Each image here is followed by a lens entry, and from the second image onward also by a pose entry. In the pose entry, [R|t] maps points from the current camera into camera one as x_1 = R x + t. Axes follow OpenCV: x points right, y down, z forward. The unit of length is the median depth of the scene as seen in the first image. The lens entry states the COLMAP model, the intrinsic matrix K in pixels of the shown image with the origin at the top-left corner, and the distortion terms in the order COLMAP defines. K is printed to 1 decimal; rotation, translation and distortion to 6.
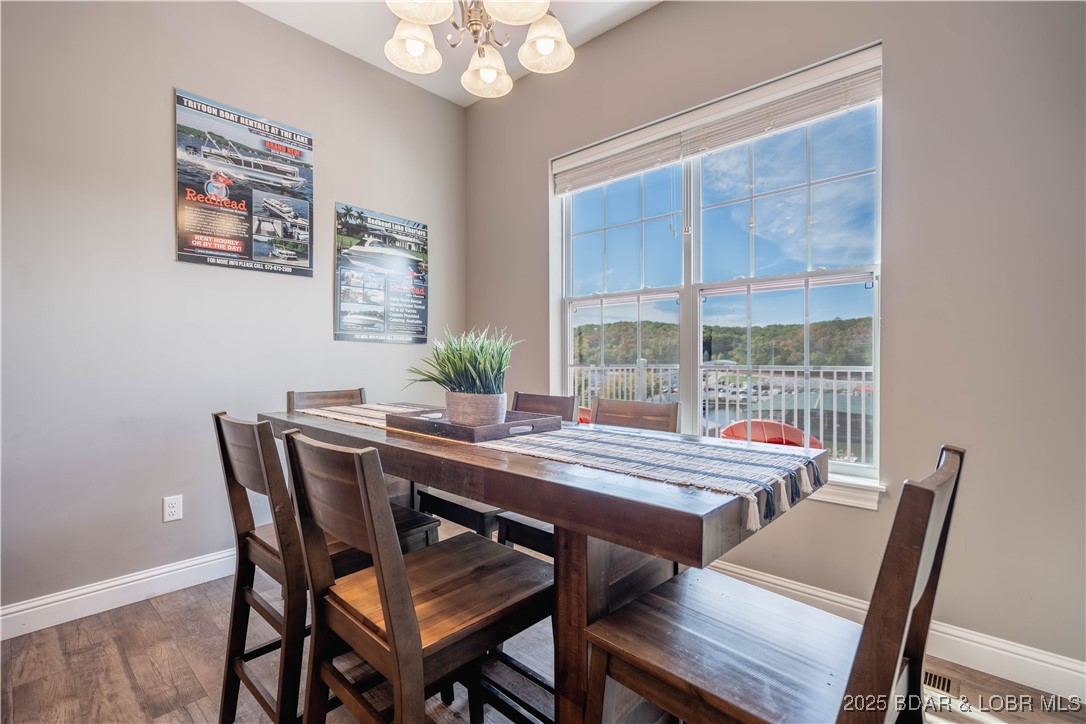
lens RADIAL K [[488.4, 0, 538.5], [0, 488.4, 367.0], [0, 0, 1]] dist [-0.000655, 0.000193]
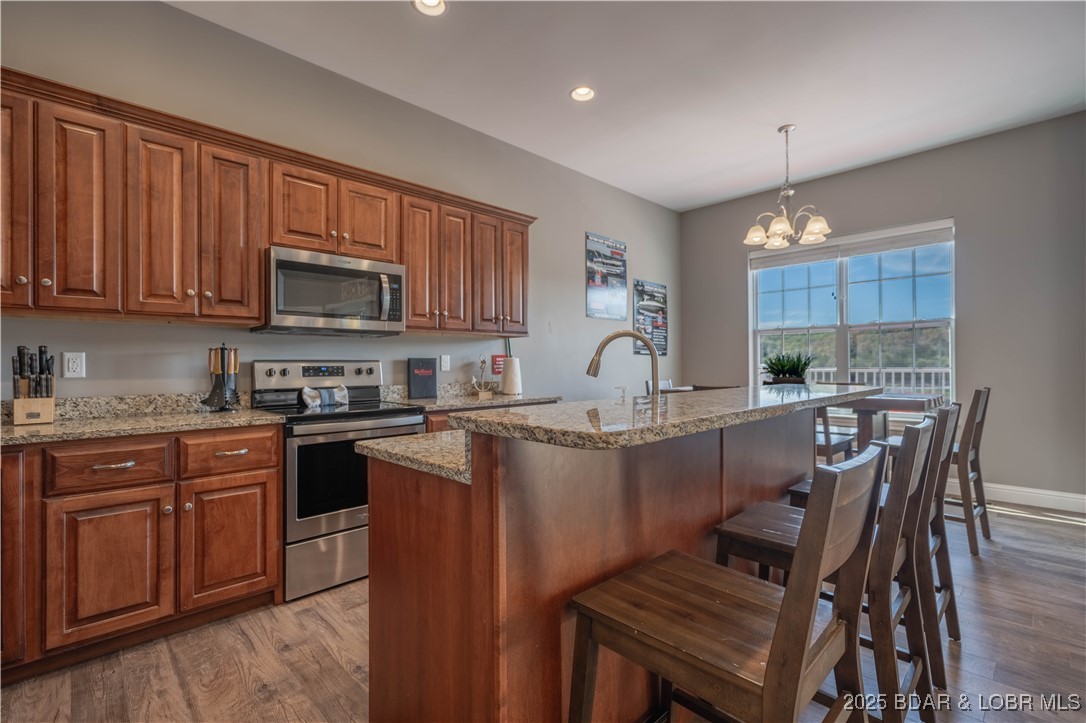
lens RADIAL K [[488.4, 0, 542.3], [0, 488.4, 361.5], [0, 0, 1]] dist [-0.000655, 0.000193]
pose [[0.998570, -0.003588, -0.053341, -0.643056], [0.002237, 0.999675, -0.025379, 0.014920], [0.053414, 0.025224, 0.998254, -0.799033]]
